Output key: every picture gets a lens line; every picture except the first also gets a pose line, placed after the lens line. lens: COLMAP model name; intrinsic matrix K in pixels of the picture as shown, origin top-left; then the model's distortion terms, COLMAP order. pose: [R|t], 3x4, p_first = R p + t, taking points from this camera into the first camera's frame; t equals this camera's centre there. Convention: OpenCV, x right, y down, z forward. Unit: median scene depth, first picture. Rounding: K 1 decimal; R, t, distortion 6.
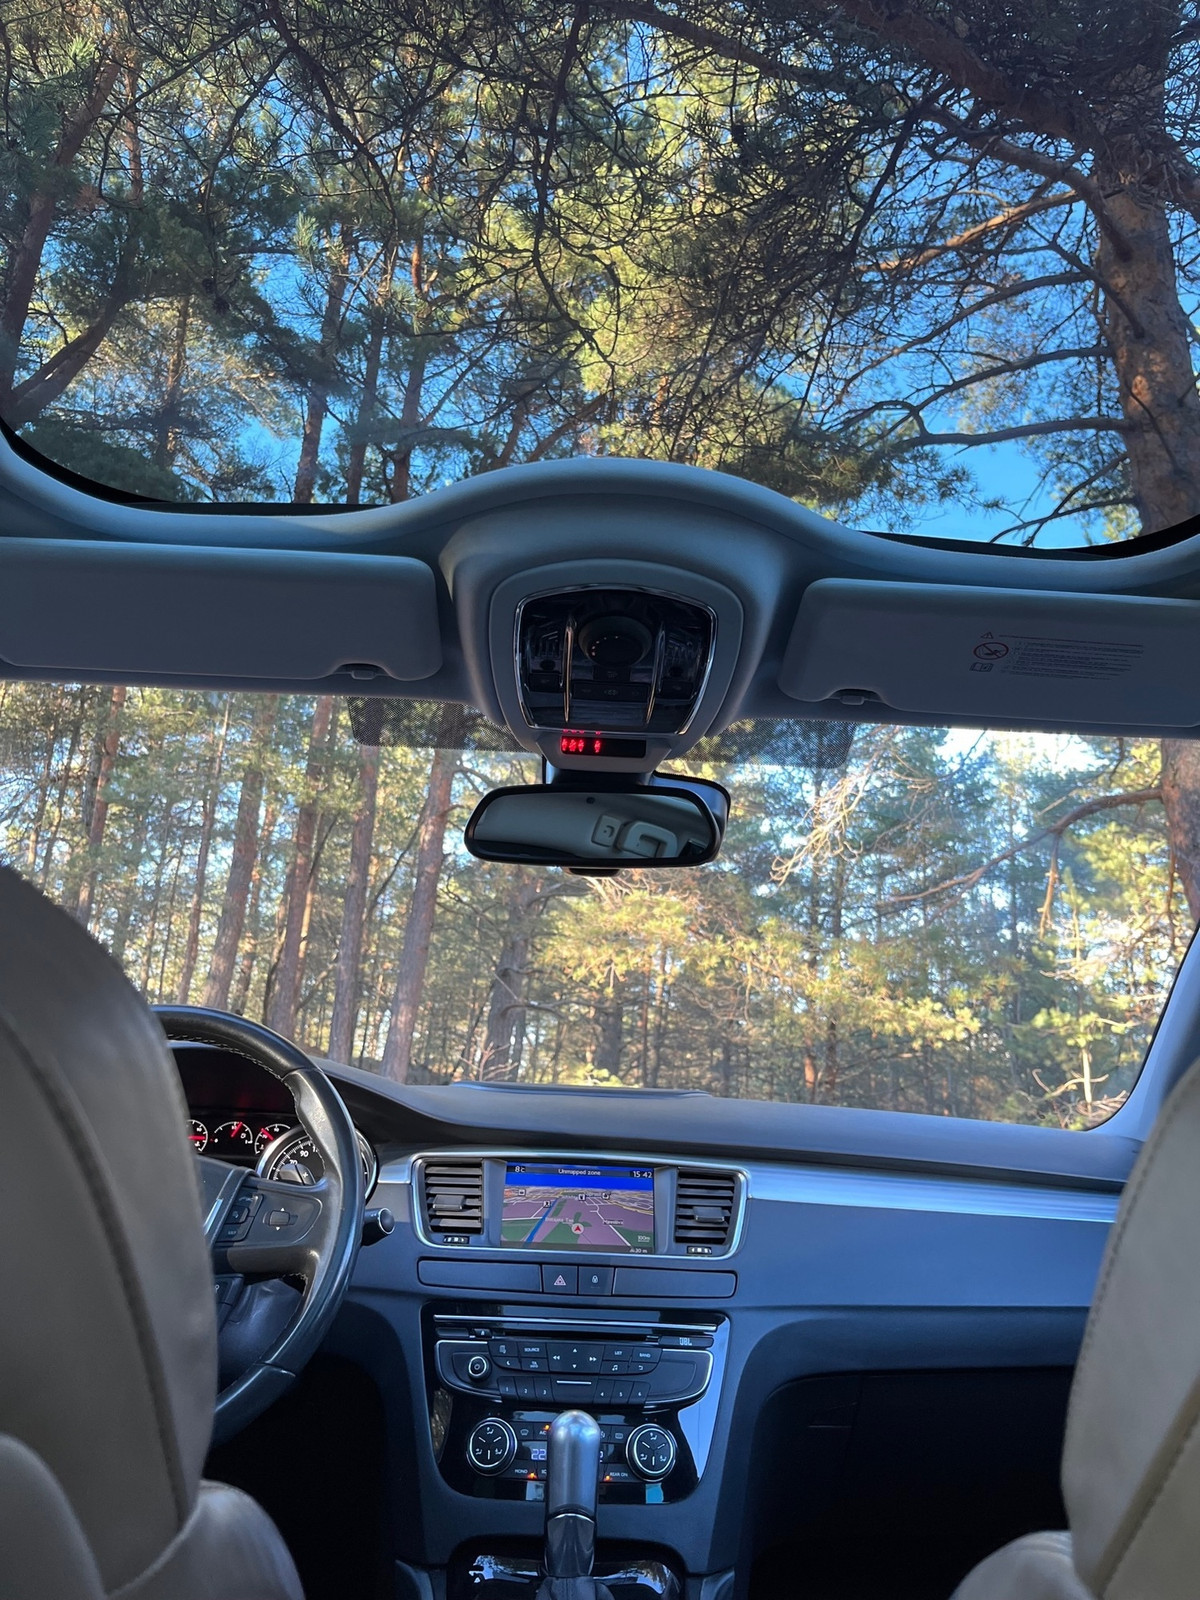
lens RADIAL K [[1215.8, 0, 600.0], [0, 1215.8, 800.0], [0, 0, 1]] dist [-0.003064, -0.002038]
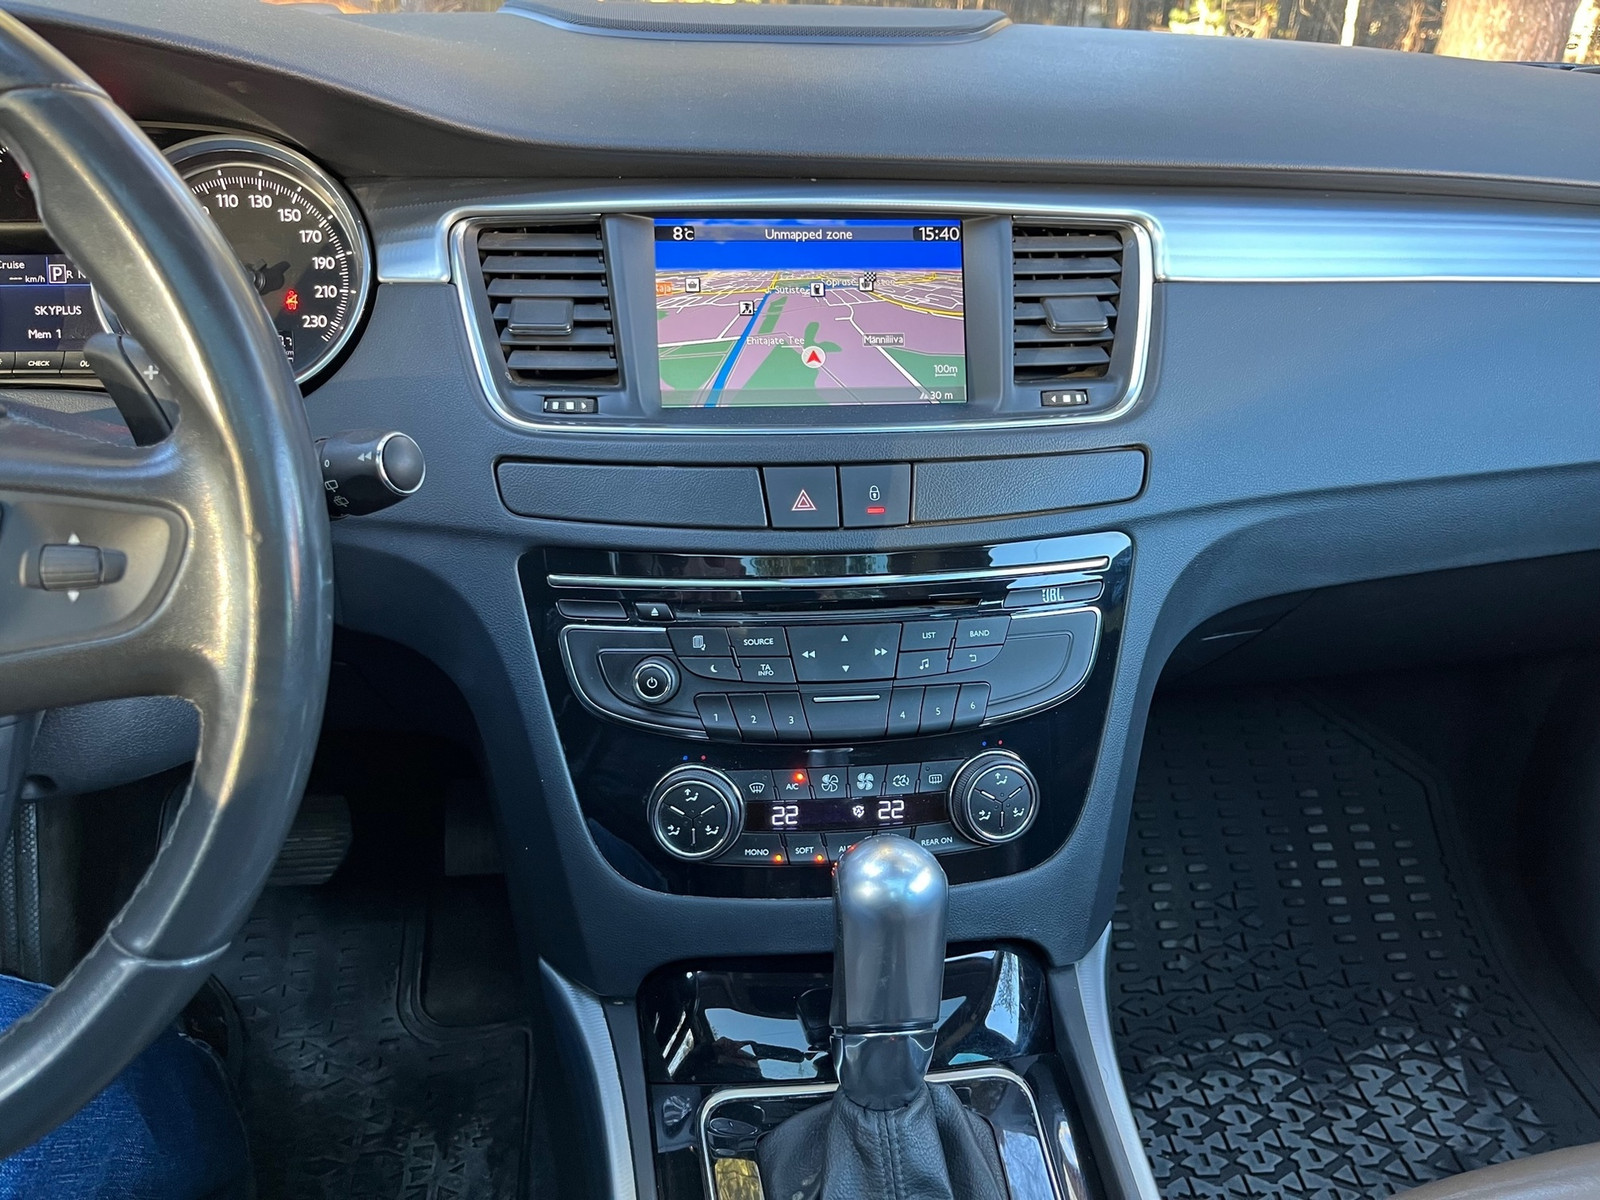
lens RADIAL K [[1161.1, 0, 800.0], [0, 1161.1, 600.0], [0, 0, 1]] dist [0.008098, 0.000869]
pose [[0.995310, -0.063782, 0.072725, -0.063832], [-0.004316, 0.721790, 0.692098, 0.096508], [-0.096636, -0.689166, 0.718130, 0.587286]]
